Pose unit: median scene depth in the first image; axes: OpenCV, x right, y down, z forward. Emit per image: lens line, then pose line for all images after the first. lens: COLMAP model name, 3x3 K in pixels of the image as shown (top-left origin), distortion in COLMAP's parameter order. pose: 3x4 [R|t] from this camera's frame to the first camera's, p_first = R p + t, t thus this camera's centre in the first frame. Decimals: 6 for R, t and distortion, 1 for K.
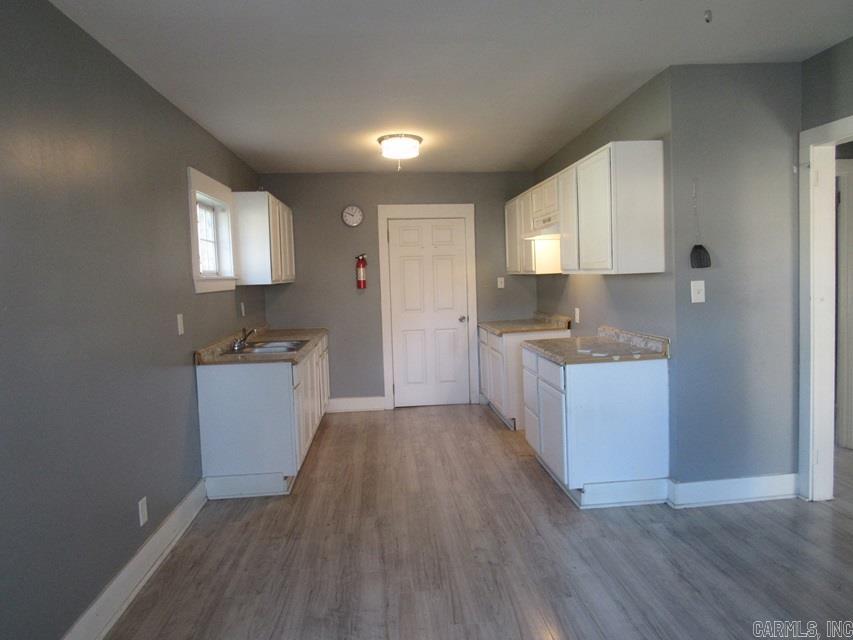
lens RADIAL K [[610.4, 0, 427.1], [0, 610.4, 318.4], [0, 0, 1]] dist [-0.028202, 0.005134]
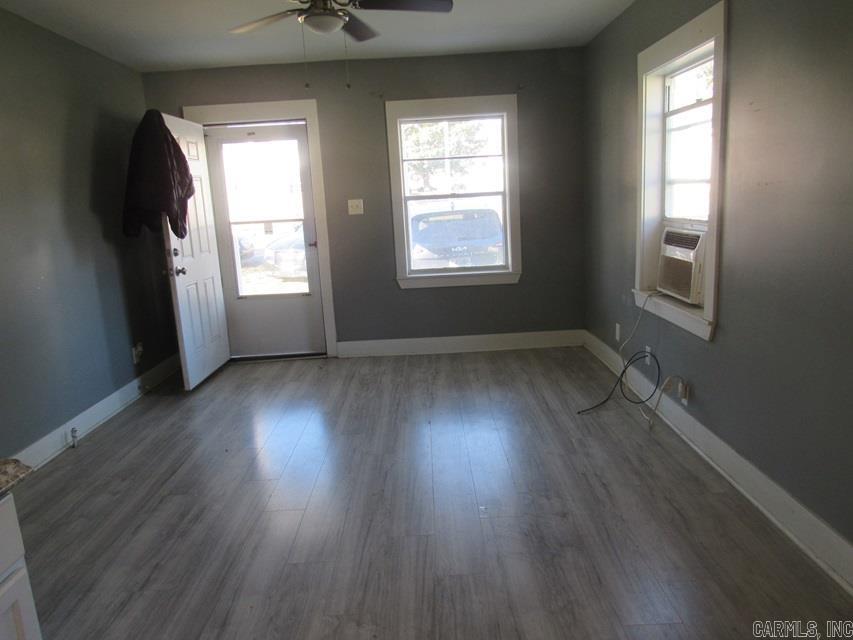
lens RADIAL K [[610.4, 0, 427.6], [0, 610.4, 319.5], [0, 0, 1]] dist [-0.028202, 0.005134]
pose [[-0.993844, 0.071141, 0.084931, -0.061008], [0.091229, 0.960464, 0.263032, -0.106503], [-0.062860, 0.269161, -0.961042, 1.723212]]
